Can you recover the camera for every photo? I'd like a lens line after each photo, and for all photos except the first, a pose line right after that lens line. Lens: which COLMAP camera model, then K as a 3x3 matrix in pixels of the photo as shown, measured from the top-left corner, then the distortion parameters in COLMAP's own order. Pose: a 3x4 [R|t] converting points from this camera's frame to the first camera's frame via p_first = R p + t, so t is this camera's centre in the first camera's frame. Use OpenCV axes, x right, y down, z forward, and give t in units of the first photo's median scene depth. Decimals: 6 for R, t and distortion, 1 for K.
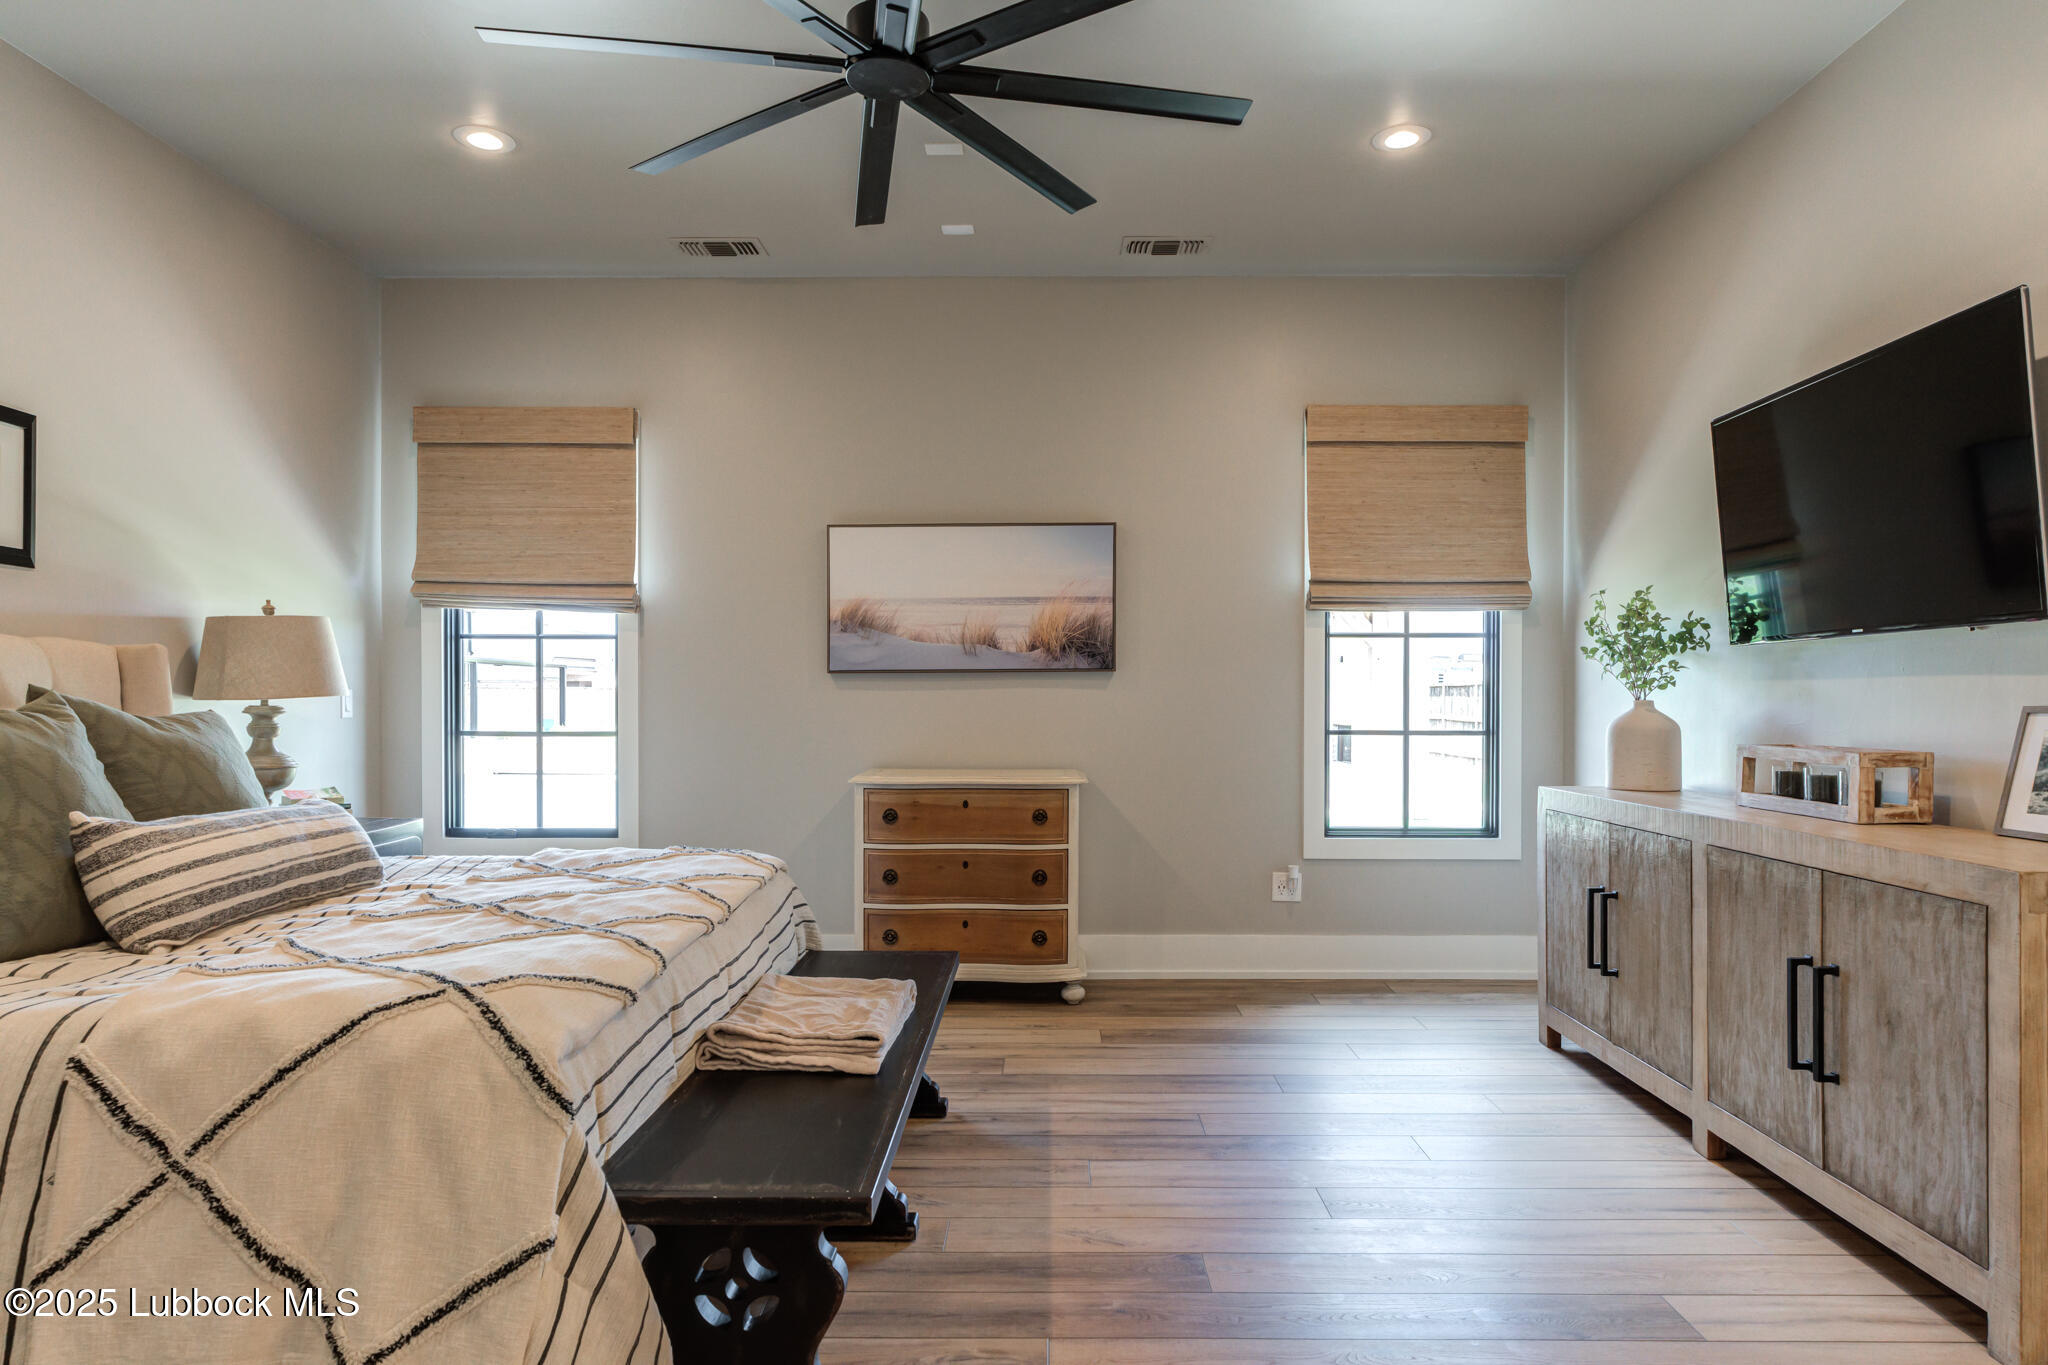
lens RADIAL K [[1196.4, 0, 1026.4], [0, 1196.4, 708.3], [0, 0, 1]] dist [0.001332, 0.004600]
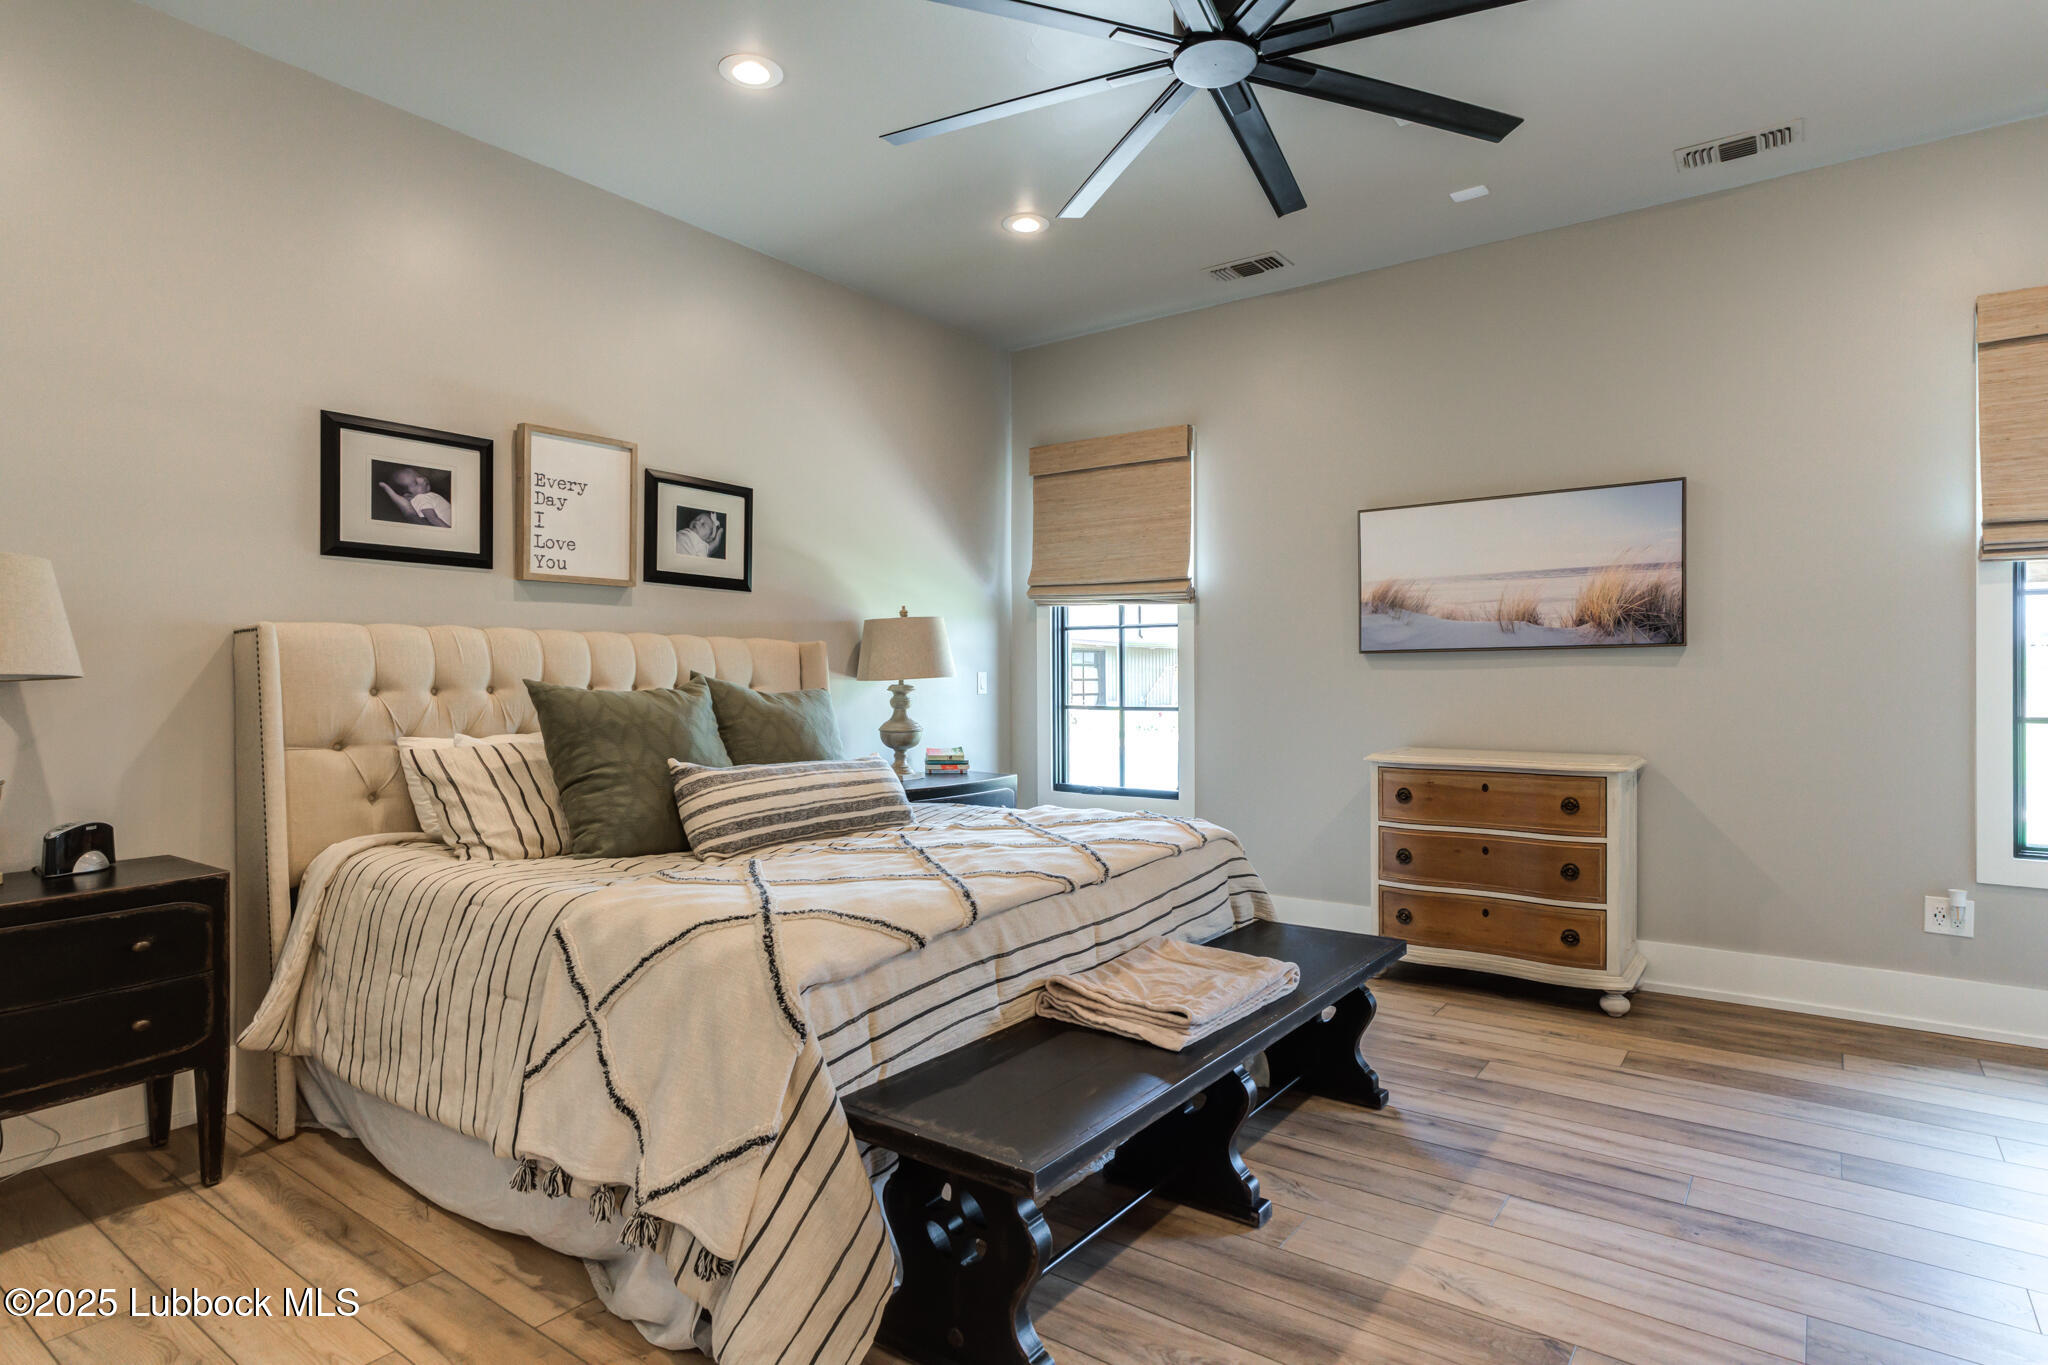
lens RADIAL K [[1055.8, 0, 1029.7], [0, 1055.8, 680.1], [0, 0, 1]] dist [-0.012272, 0.011806]
pose [[0.816756, -0.002295, -0.576979, 0.164354], [-0.001411, 0.999981, -0.005975, -0.000691], [0.576982, 0.005694, 0.816737, 0.116626]]
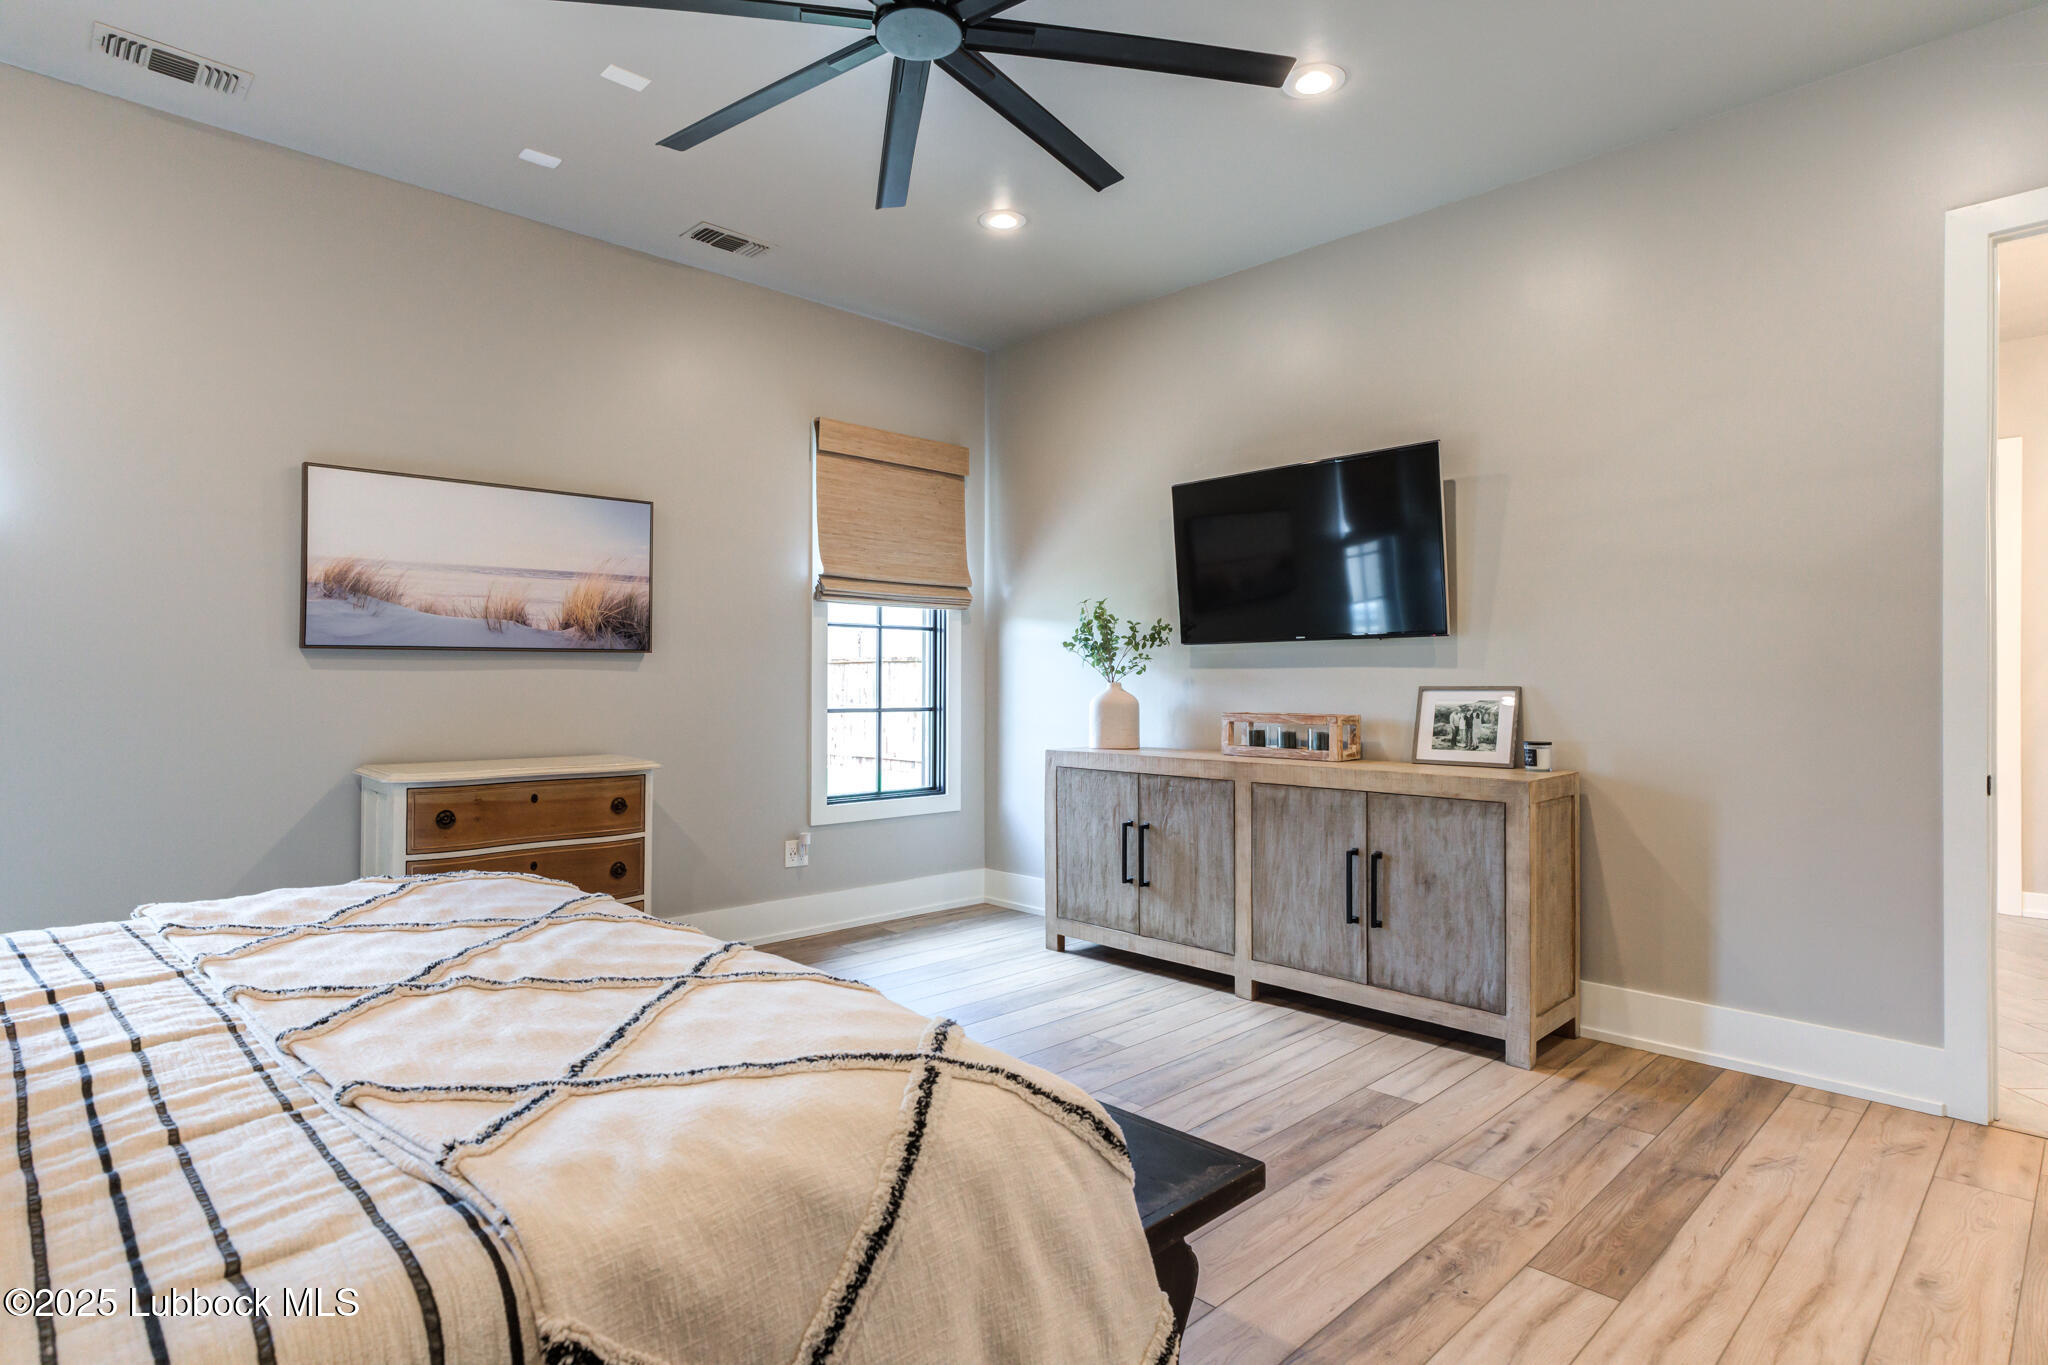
lens RADIAL K [[1055.8, 0, 1029.7], [0, 1055.8, 680.1], [0, 0, 1]] dist [-0.012272, 0.011806]
pose [[0.720561, 0.001990, 0.693389, -0.391597], [0.004361, 0.999963, -0.007401, -0.001009], [-0.693378, 0.008356, 0.720525, 0.207311]]
